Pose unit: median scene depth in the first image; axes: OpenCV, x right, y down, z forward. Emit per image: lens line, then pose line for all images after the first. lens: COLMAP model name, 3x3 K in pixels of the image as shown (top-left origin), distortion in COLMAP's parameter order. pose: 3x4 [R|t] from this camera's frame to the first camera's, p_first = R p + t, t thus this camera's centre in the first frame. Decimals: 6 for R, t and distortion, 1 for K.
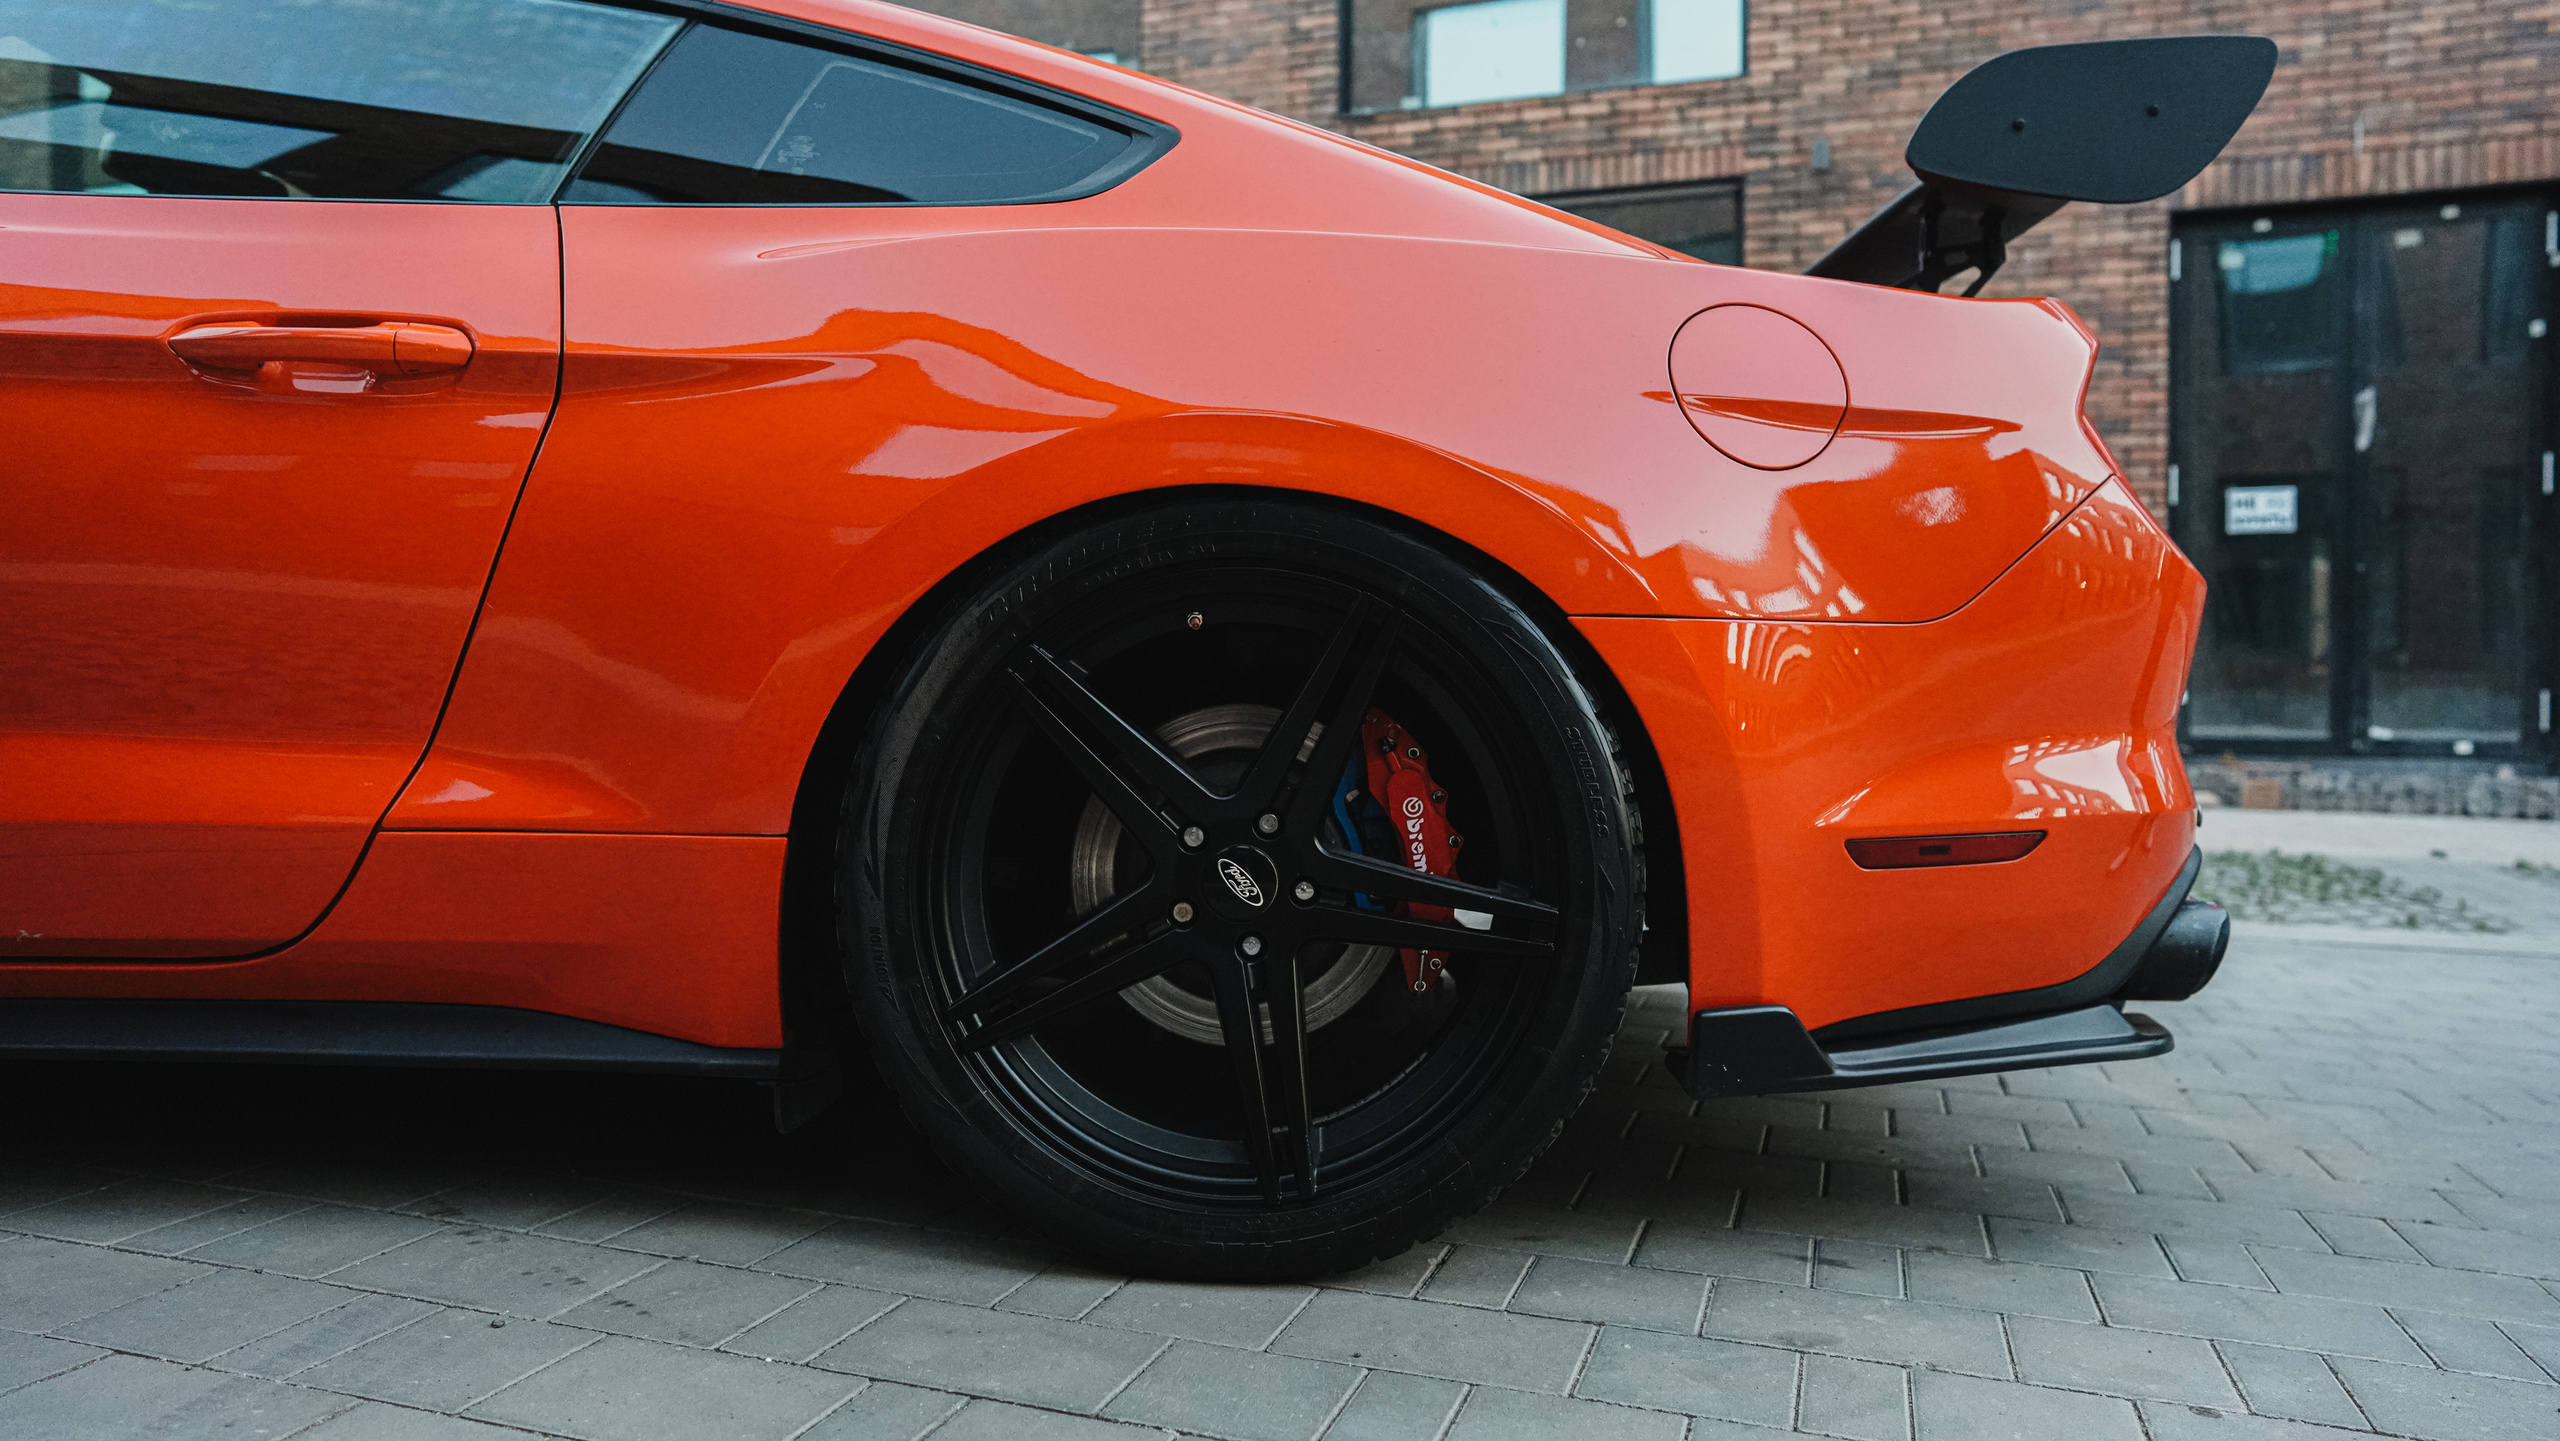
lens RADIAL K [[1752.3, 0, 1280.0], [0, 1752.3, 720.5], [0, 0, 1]] dist [-0.046583, 0.060706]
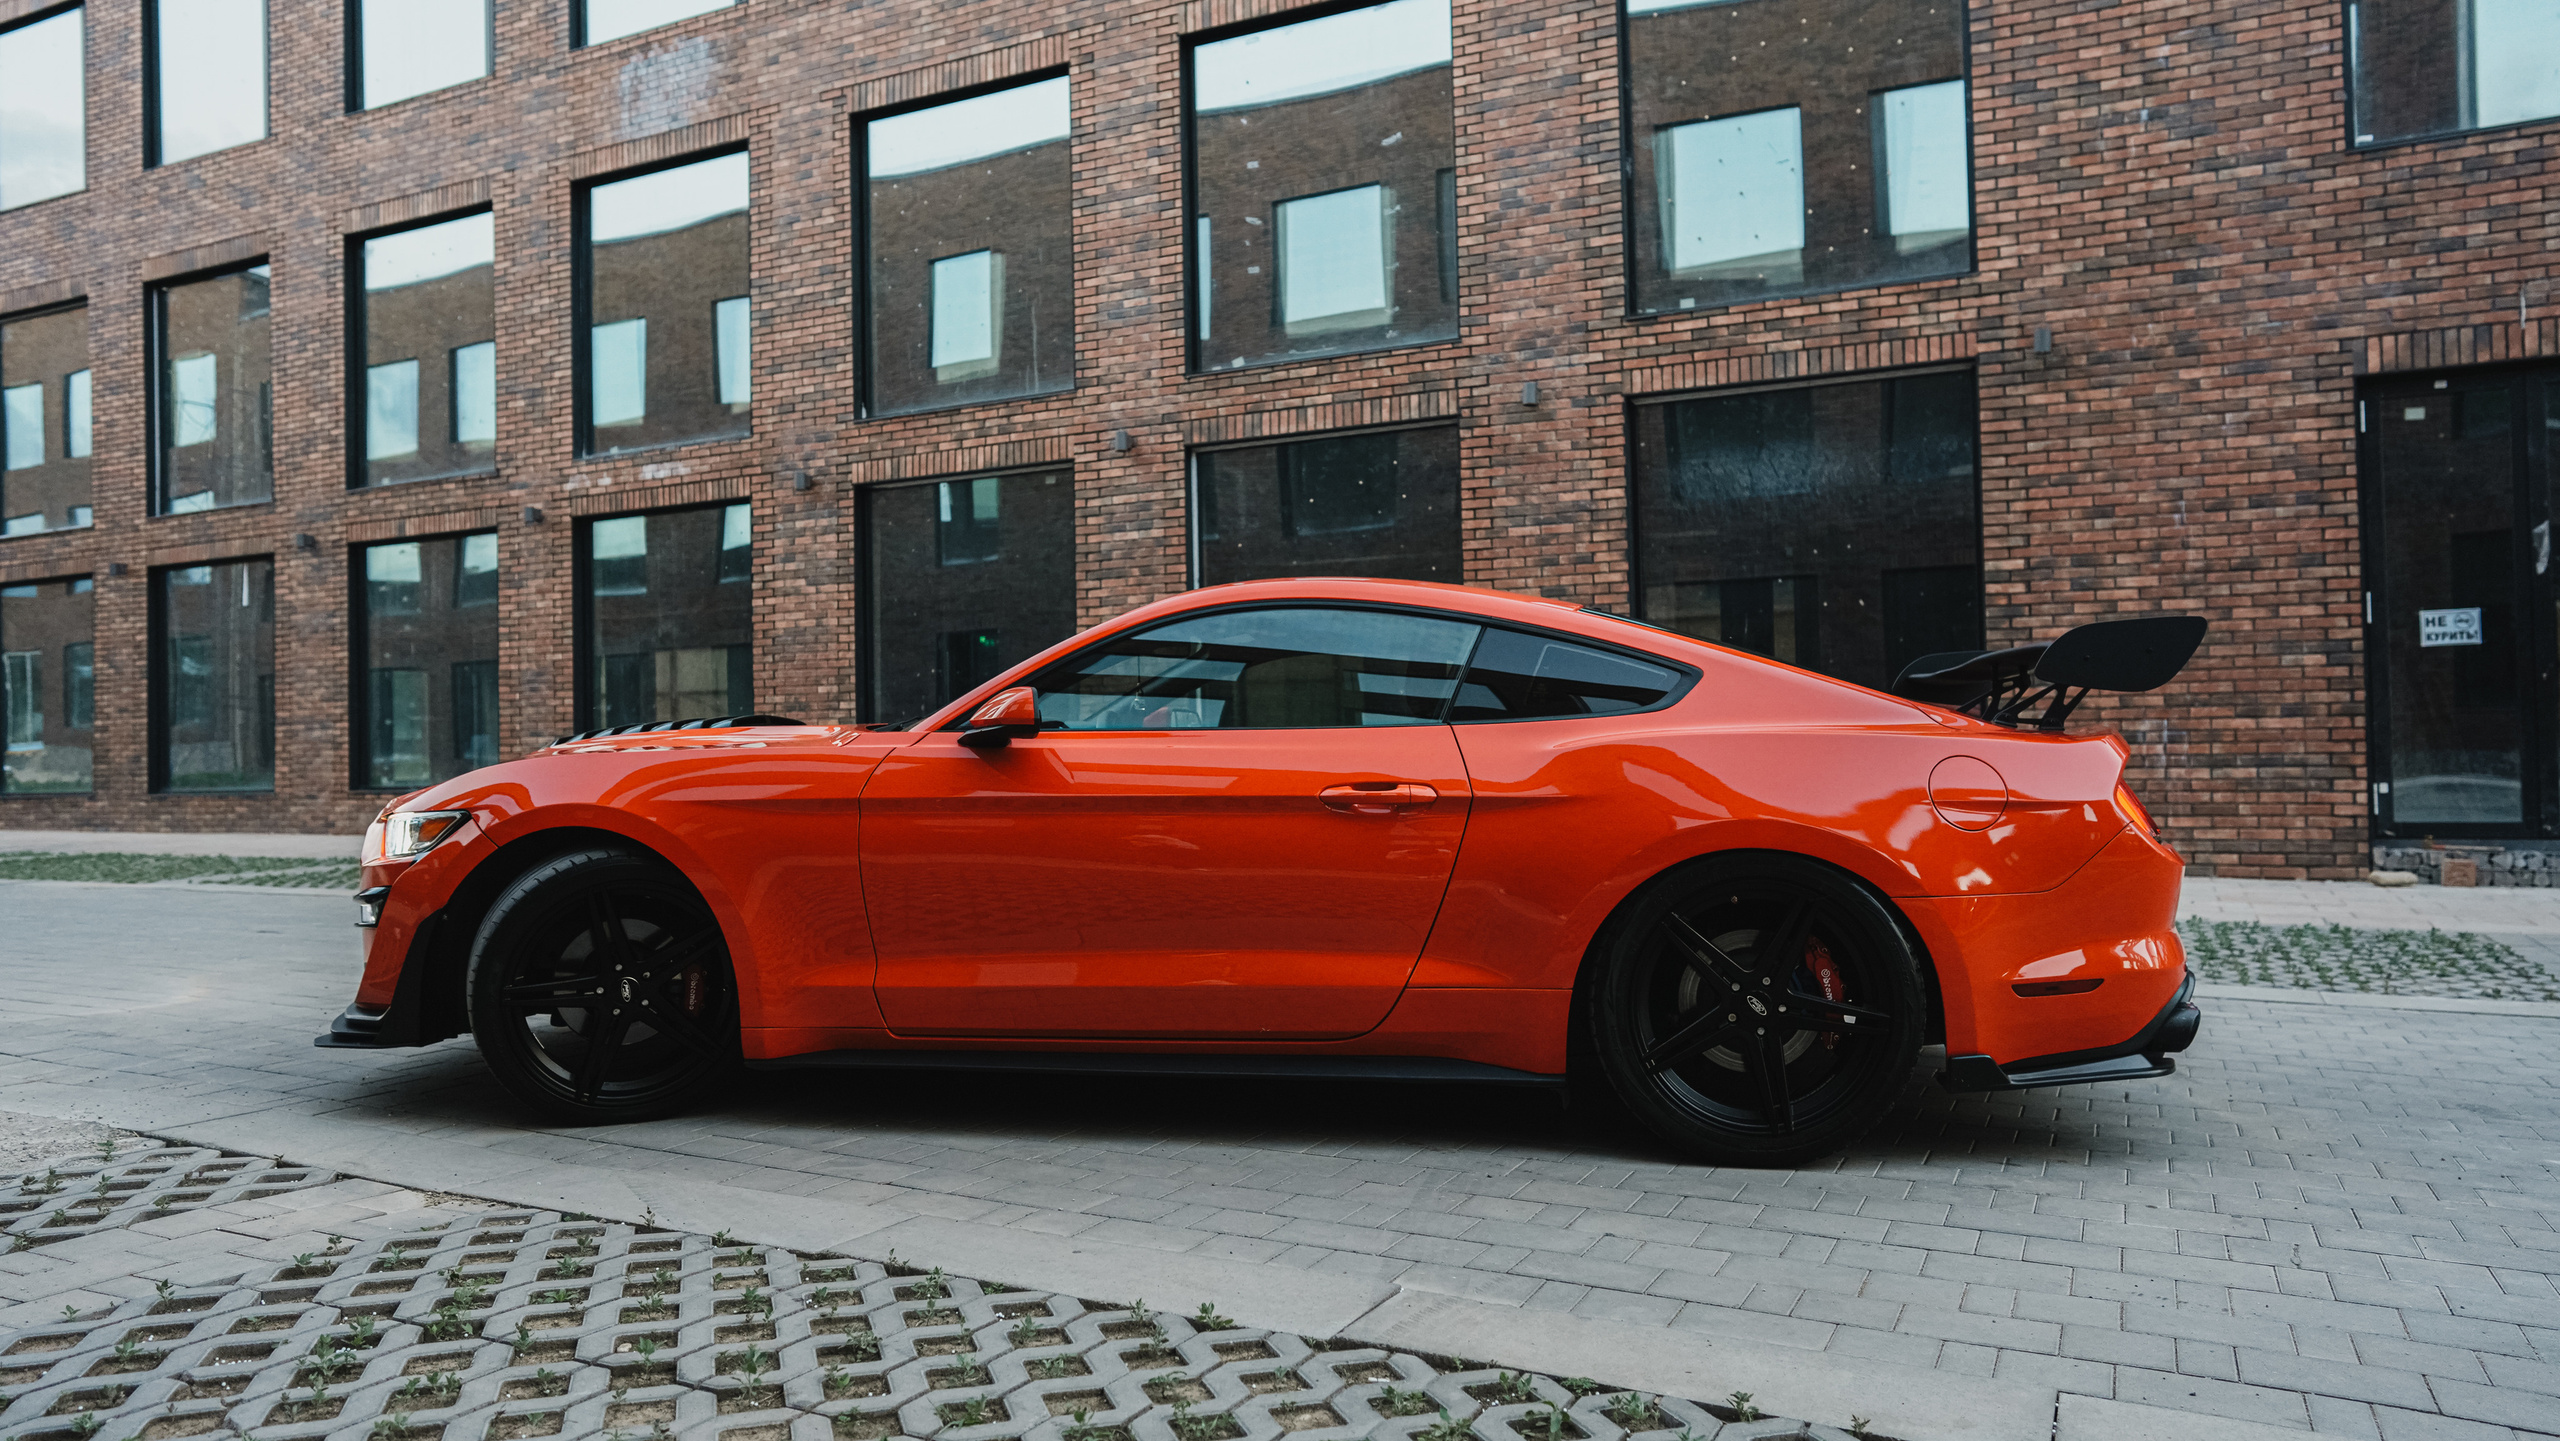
lens RADIAL K [[1716.4, 0, 1280.0], [0, 1716.4, 720.5], [0, 0, 1]] dist [-0.041684, 0.047704]
pose [[0.989662, -0.027993, -0.140659, -0.052809], [0.023613, 0.999186, -0.032715, -0.038598], [0.141460, 0.029056, 0.989517, -0.234191]]
